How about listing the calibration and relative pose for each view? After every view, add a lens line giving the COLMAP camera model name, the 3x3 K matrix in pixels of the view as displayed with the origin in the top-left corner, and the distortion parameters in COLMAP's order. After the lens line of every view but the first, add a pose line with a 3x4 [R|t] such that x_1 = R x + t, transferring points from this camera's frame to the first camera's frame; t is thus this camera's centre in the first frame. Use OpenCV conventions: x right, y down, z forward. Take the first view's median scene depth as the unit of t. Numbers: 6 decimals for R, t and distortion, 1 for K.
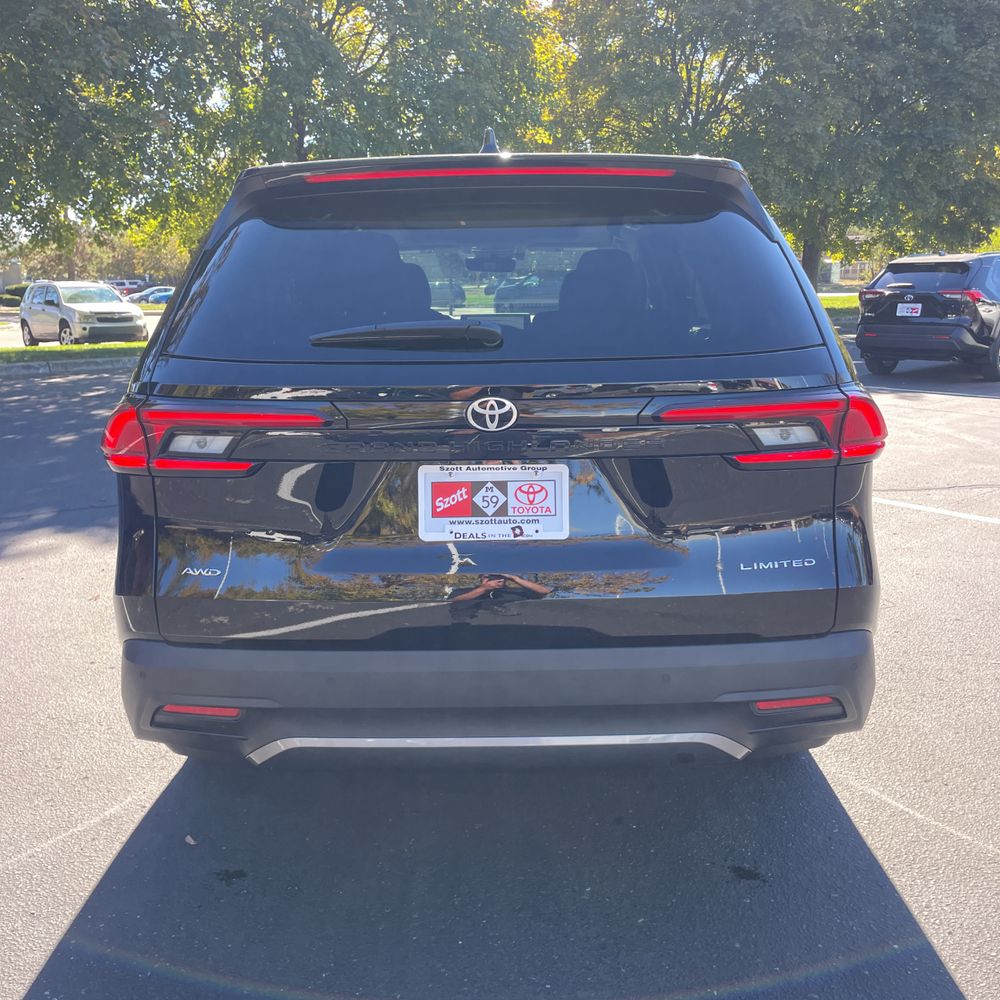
lens RADIAL K [[1025.8, 0, 490.6], [0, 1025.8, 504.9], [0, 0, 1]] dist [0.094691, -0.124990]
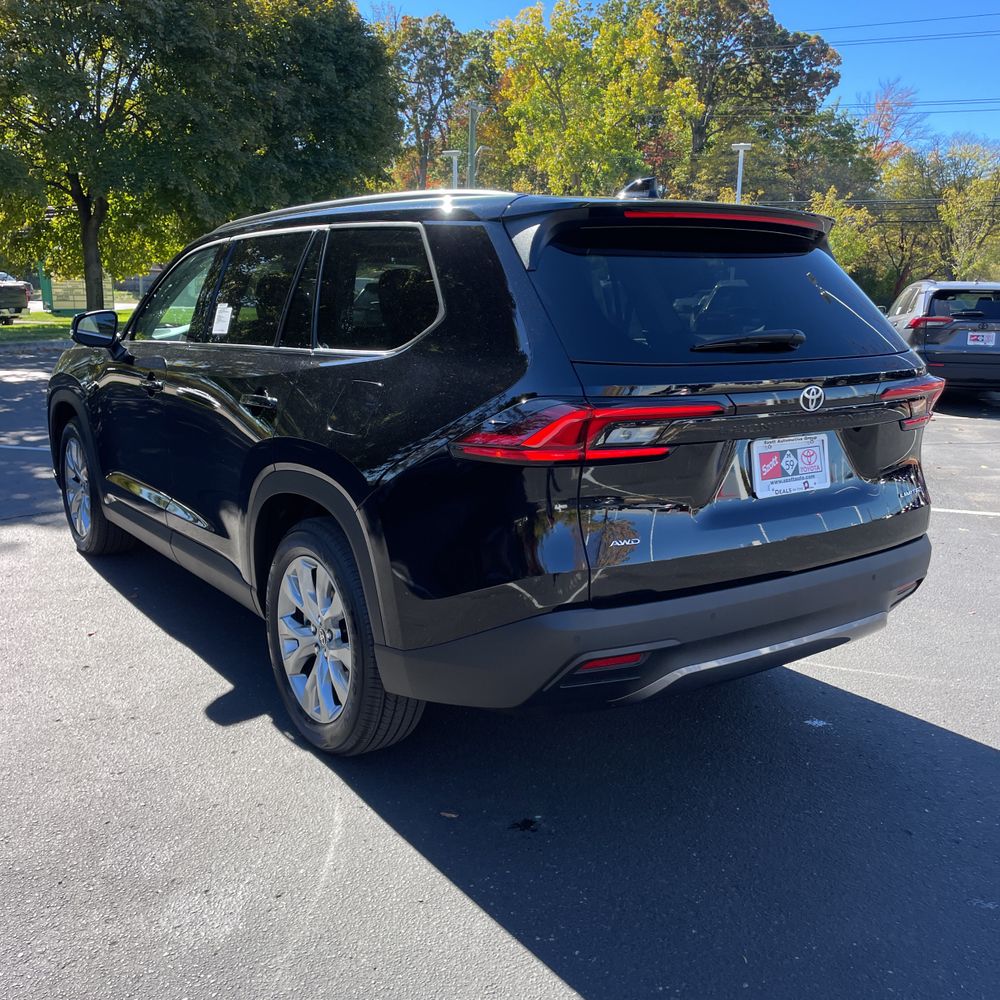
lens RADIAL K [[1040.0, 0, 480.2], [0, 1040.0, 513.6], [0, 0, 1]] dist [0.104021, -0.140219]
pose [[0.814101, -0.099051, 0.572214, -1.107370], [0.101825, 0.994429, 0.027269, -0.018168], [-0.571727, 0.036066, 0.819651, 0.107753]]
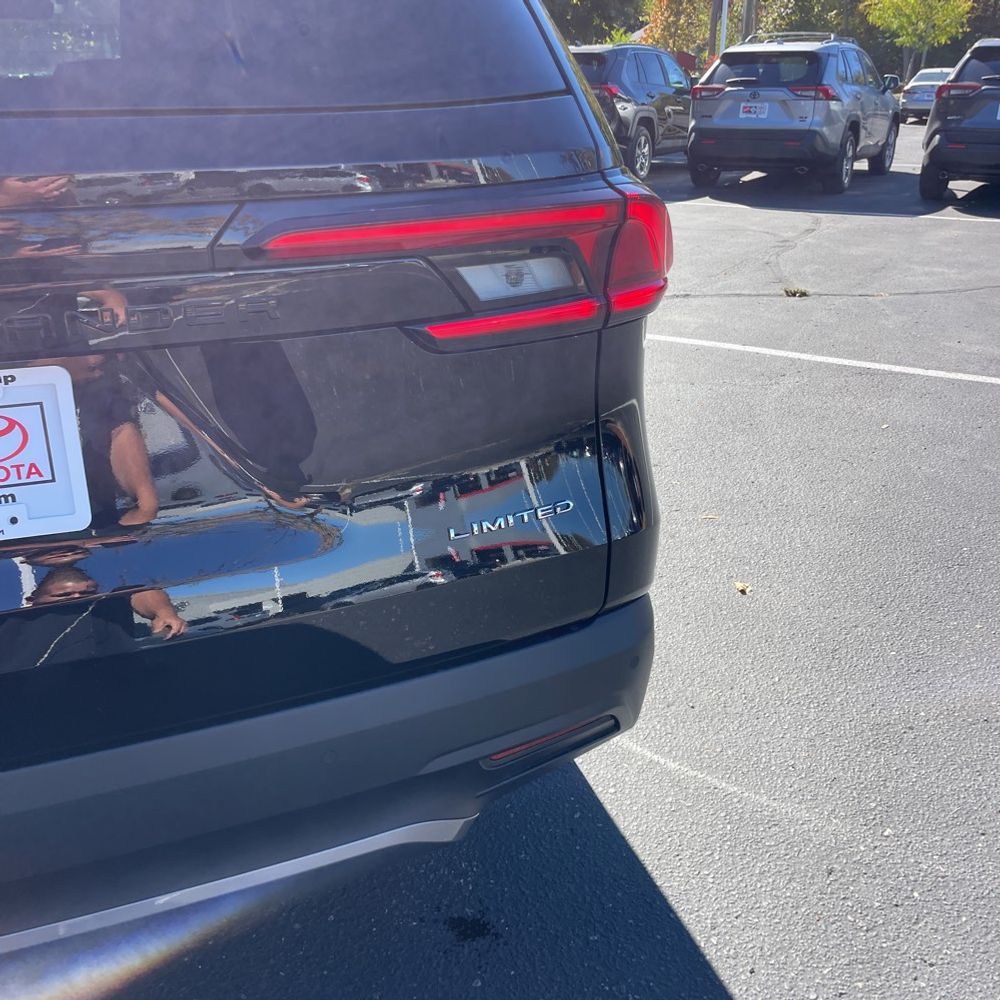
lens RADIAL K [[1025.8, 0, 490.6], [0, 1025.8, 504.9], [0, 0, 1]] dist [0.094691, -0.124990]
pose [[0.943270, -0.118451, 0.310180, 0.100059], [0.063108, 0.981130, 0.182758, -0.049966], [-0.325974, -0.152815, 0.932946, 0.502310]]
